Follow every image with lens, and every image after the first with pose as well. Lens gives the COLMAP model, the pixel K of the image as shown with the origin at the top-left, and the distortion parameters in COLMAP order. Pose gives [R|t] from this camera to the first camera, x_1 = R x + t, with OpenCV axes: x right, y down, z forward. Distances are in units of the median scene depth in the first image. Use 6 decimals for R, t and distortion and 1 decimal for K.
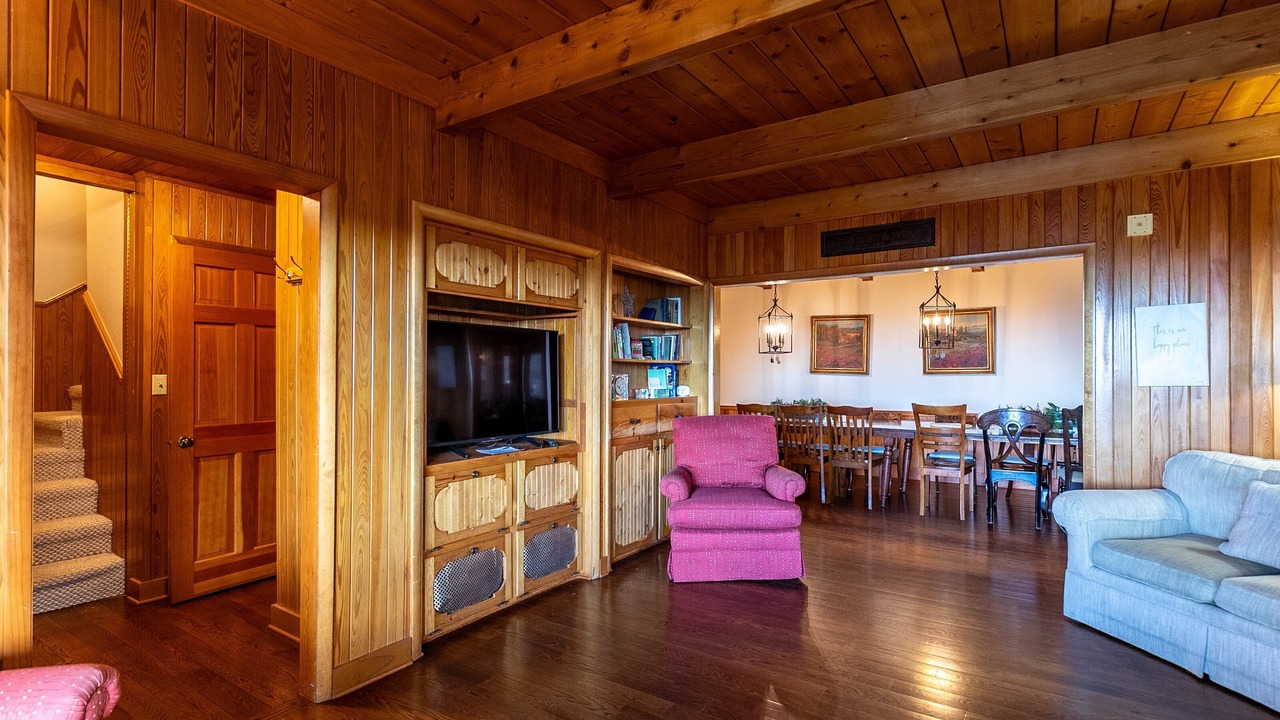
lens RADIAL K [[624.3, 0, 647.2], [0, 624.3, 363.2], [0, 0, 1]] dist [0.000177, -0.000038]
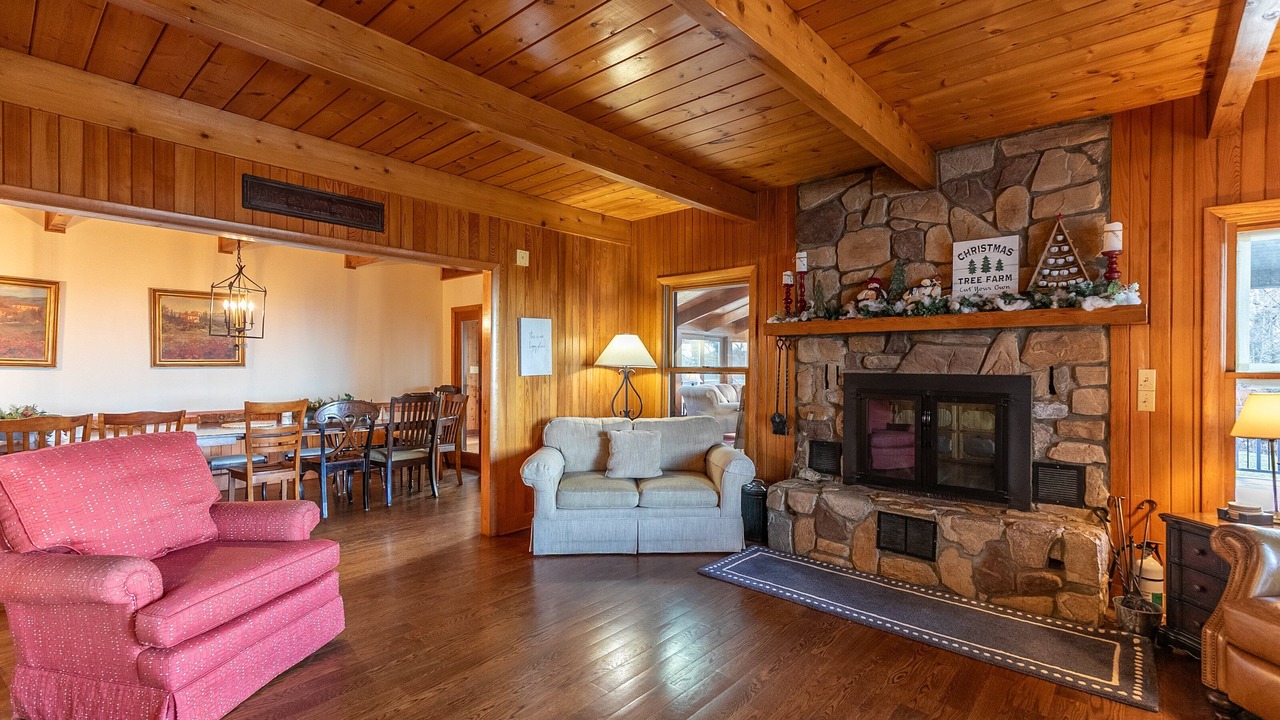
lens RADIAL K [[577.9, 0, 644.9], [0, 577.9, 363.2], [0, 0, 1]] dist [0.010309, 0.000142]
pose [[0.136864, 0.006278, 0.990570, -0.399027], [-0.017539, 0.999839, -0.003914, 0.009066], [-0.990435, -0.016838, 0.136952, 0.515436]]
